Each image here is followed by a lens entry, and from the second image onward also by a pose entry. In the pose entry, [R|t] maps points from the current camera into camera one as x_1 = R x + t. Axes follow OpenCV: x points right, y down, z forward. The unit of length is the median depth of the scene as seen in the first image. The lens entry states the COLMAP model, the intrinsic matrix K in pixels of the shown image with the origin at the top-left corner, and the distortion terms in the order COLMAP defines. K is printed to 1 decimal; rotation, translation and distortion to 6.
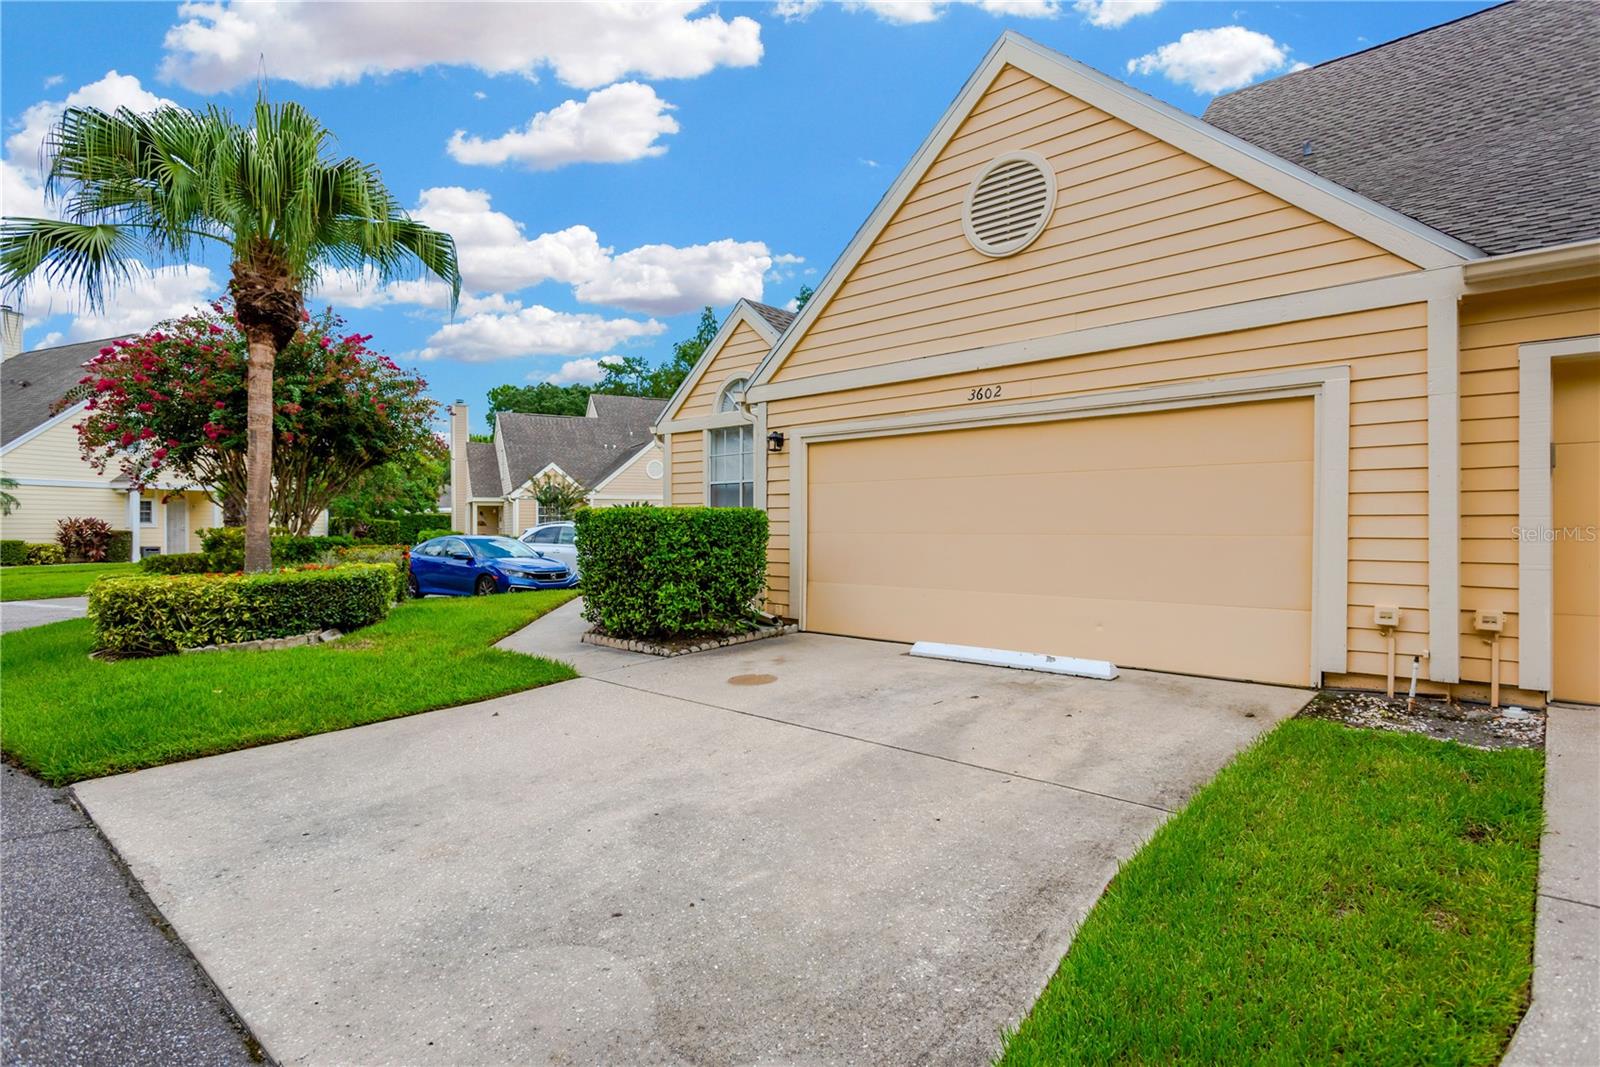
lens RADIAL K [[836.5, 0, 791.7], [0, 836.5, 532.3], [0, 0, 1]] dist [0.006678, 0.000021]
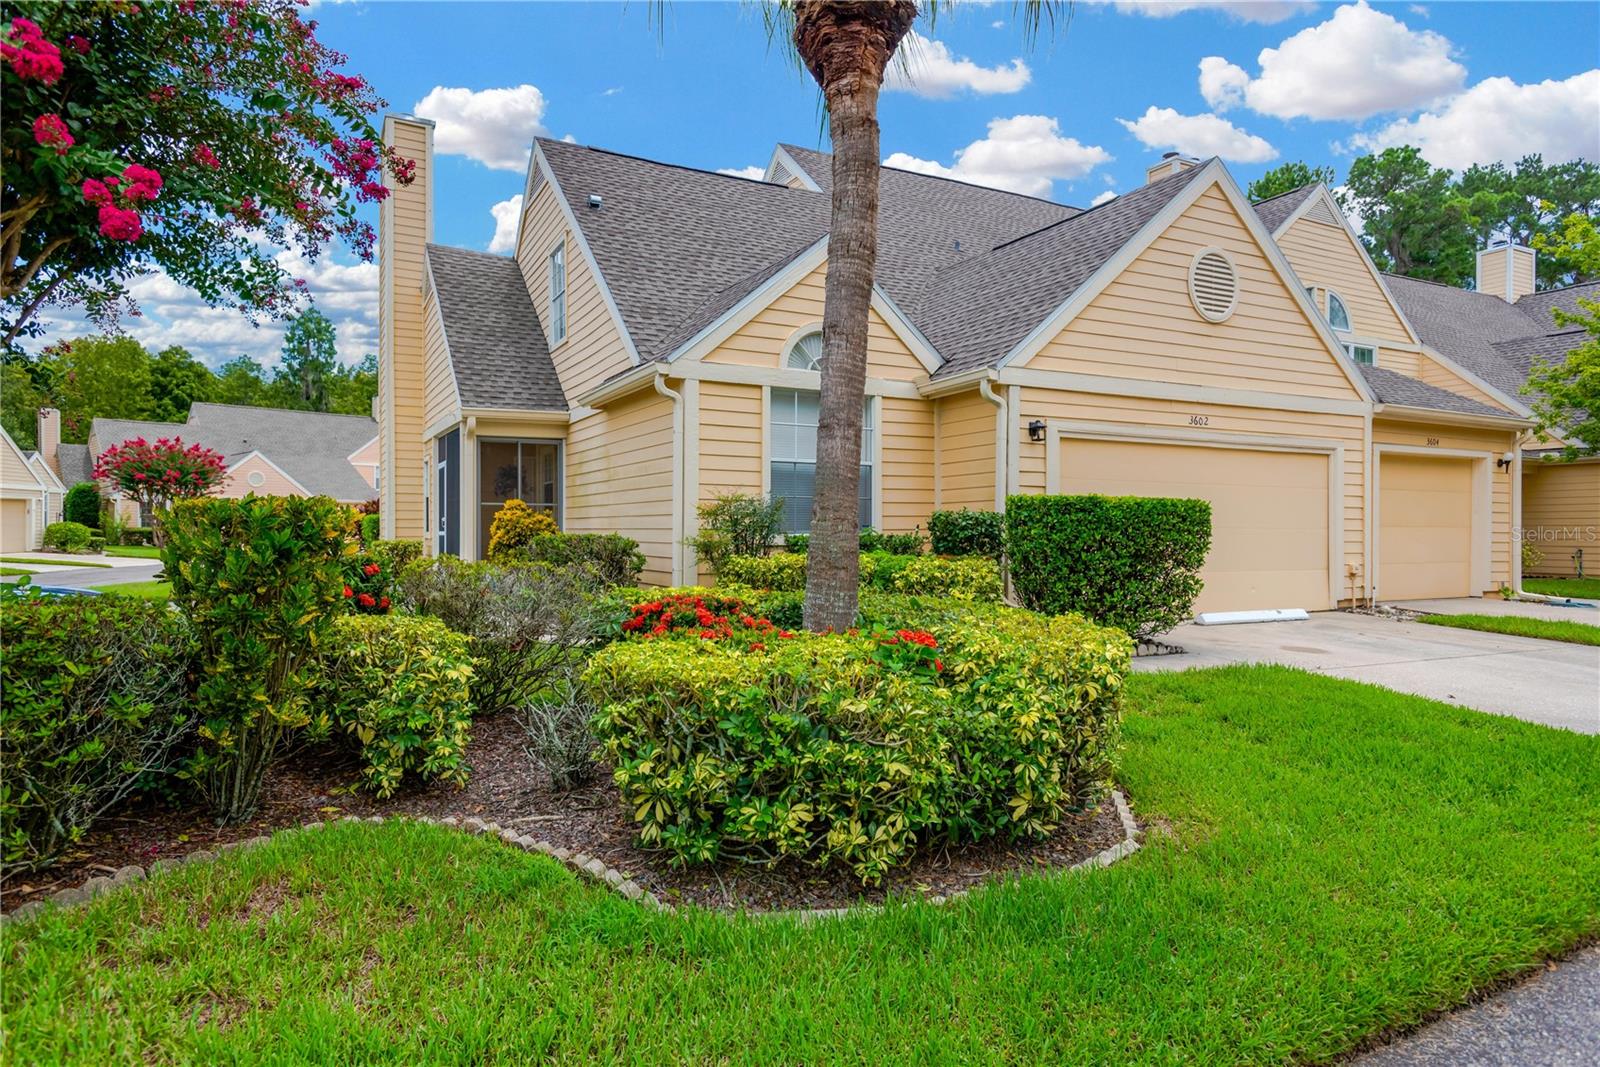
lens RADIAL K [[970.4, 0, 799.5], [0, 970.4, 533.9], [0, 0, 1]] dist [-0.006582, -0.000744]
pose [[0.335549, -0.002319, 0.942020, -1.448496], [-0.000846, 0.999996, 0.002763, 0.007594], [-0.942022, -0.001724, 0.335546, 1.109926]]
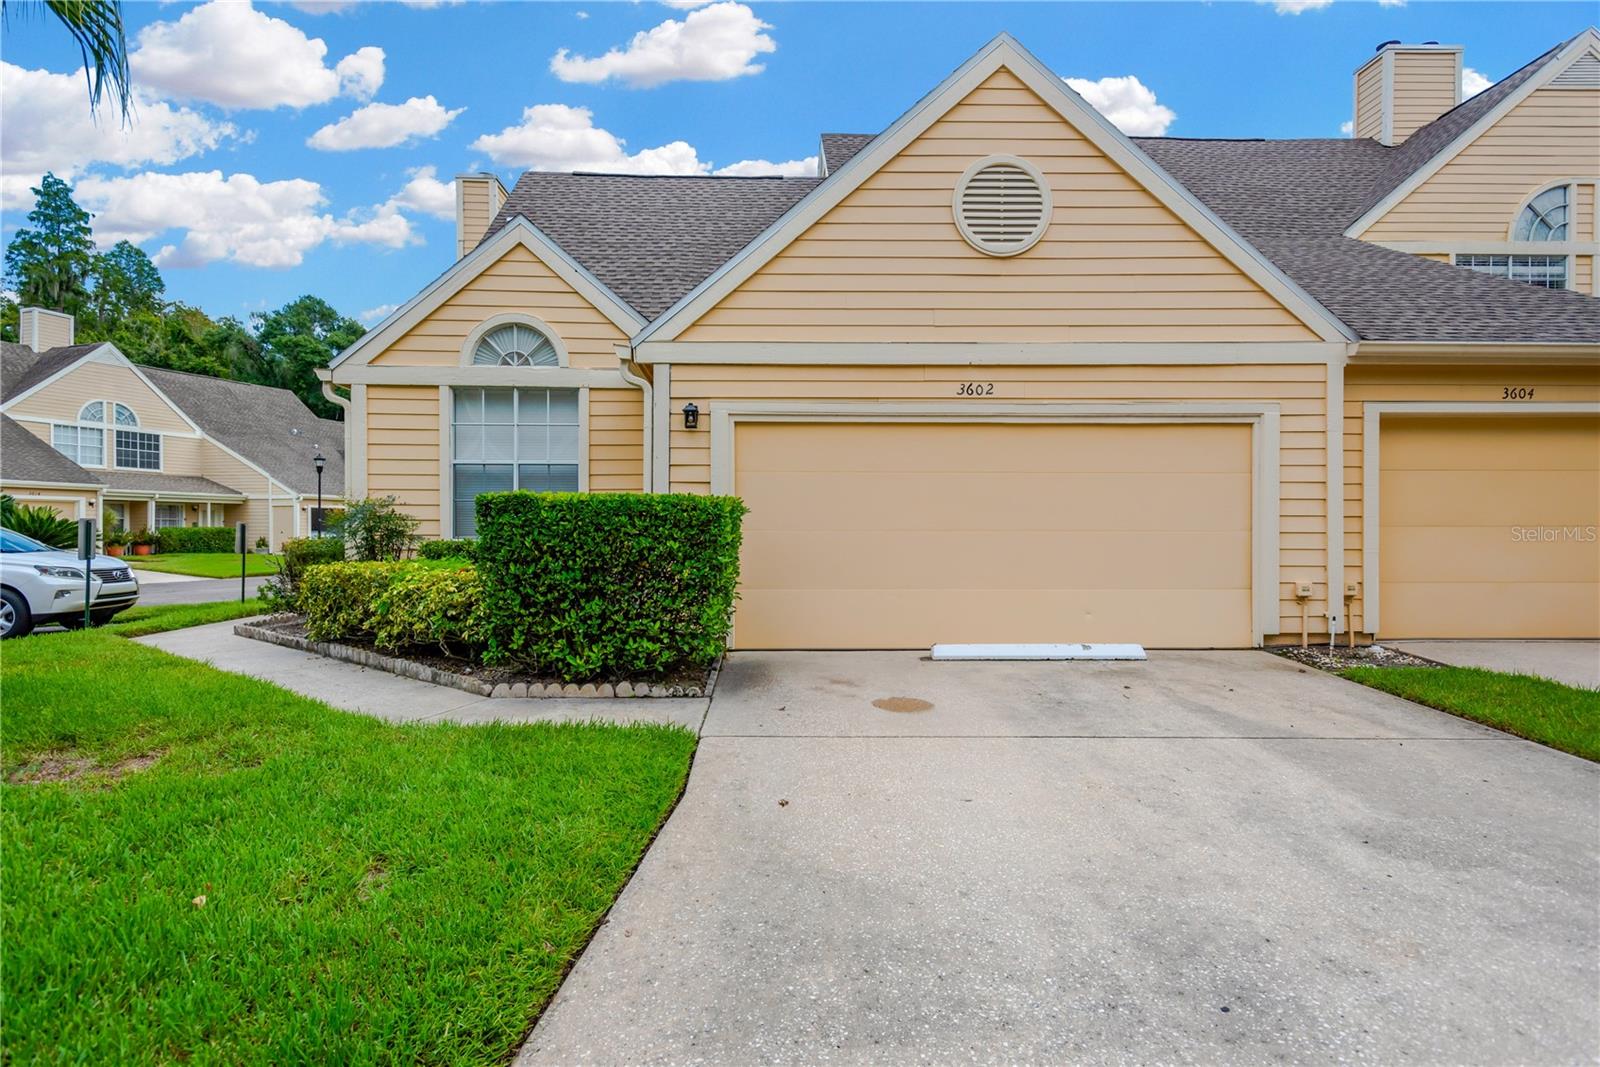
lens RADIAL K [[891.7, 0, 806.7], [0, 891.7, 534.1], [0, 0, 1]] dist [0.021303, -0.002743]
pose [[0.710976, -0.002669, 0.703211, -0.676133], [0.002539, 0.999996, 0.001228, 0.004178], [-0.703212, 0.000913, 0.710980, 0.398091]]
